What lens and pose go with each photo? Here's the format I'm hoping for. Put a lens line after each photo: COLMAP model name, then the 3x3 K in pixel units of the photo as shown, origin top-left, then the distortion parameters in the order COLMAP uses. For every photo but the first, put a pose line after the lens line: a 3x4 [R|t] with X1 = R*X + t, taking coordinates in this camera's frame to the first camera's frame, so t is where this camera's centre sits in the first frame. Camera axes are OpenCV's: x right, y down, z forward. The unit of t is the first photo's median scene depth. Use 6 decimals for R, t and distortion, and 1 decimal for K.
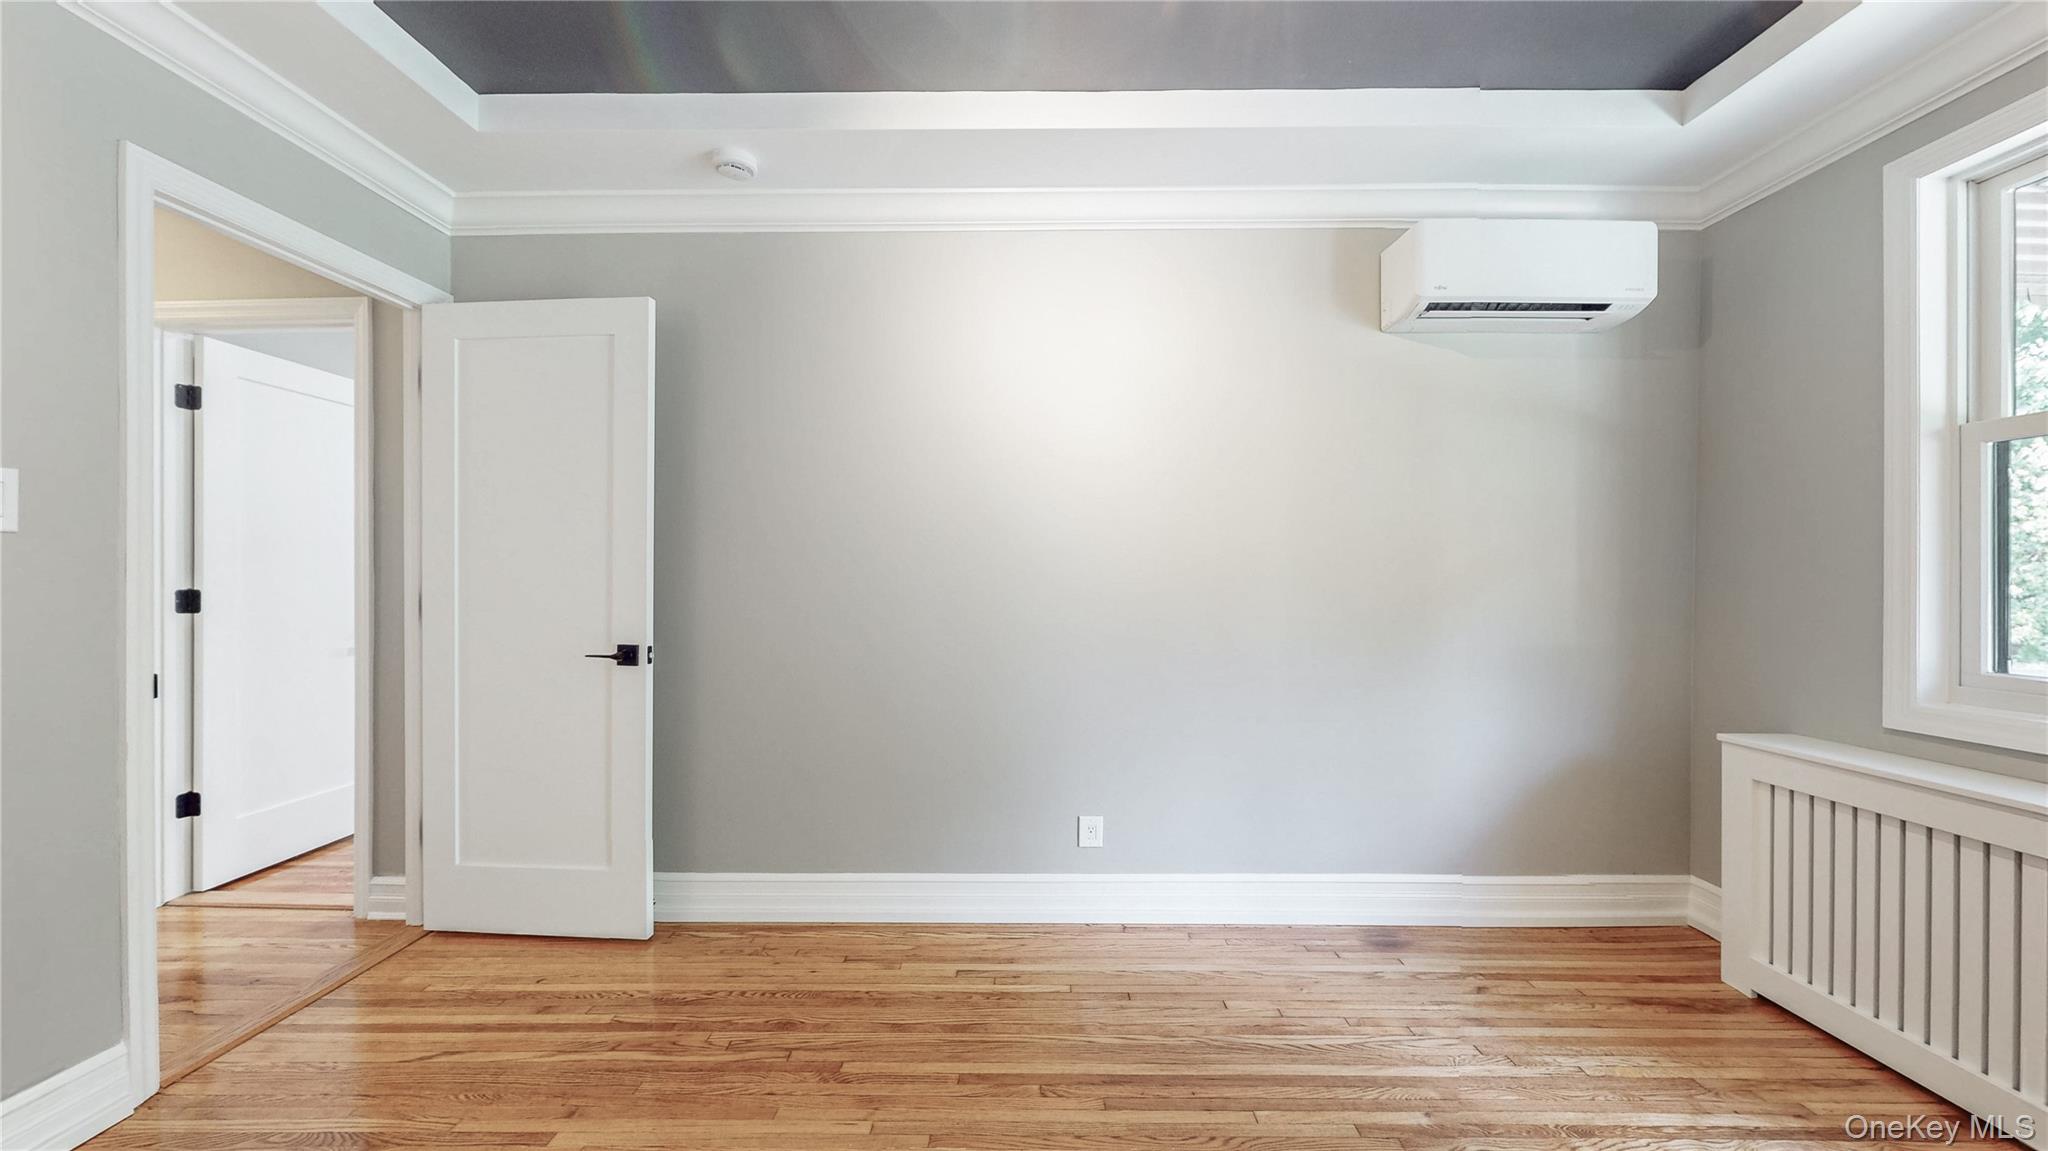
lens RADIAL K [[757.9, 0, 1024.0], [0, 757.9, 575.5], [0, 0, 1]] dist [0.001340, 0.000146]
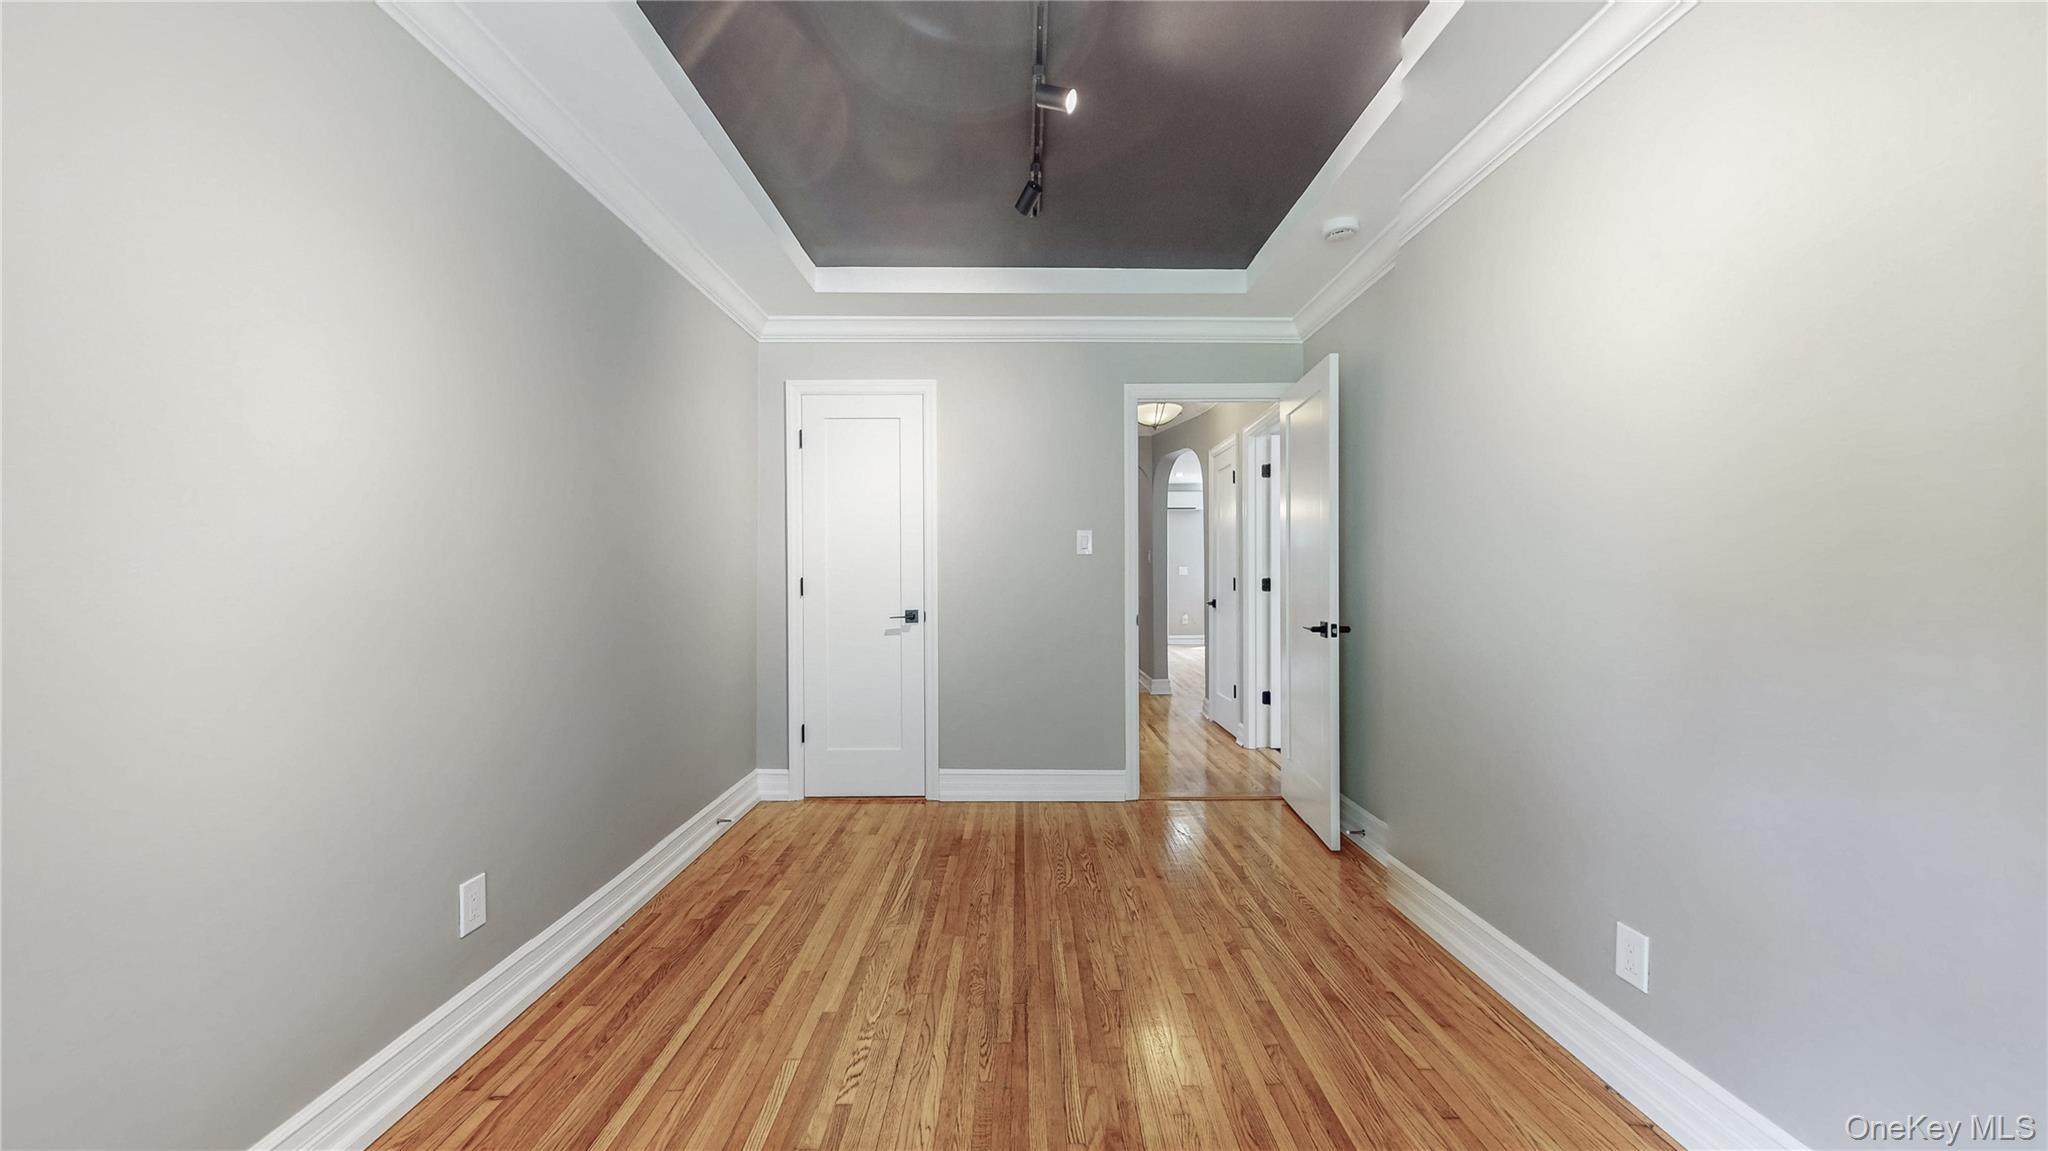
lens RADIAL K [[757.9, 0, 1024.0], [0, 757.9, 575.5], [0, 0, 1]] dist [0.001340, 0.000146]
pose [[0.018137, 0.005322, -0.999821, 0.955162], [-0.006914, 0.999963, 0.005197, 0.009834], [0.999812, 0.006819, 0.018173, 0.550056]]
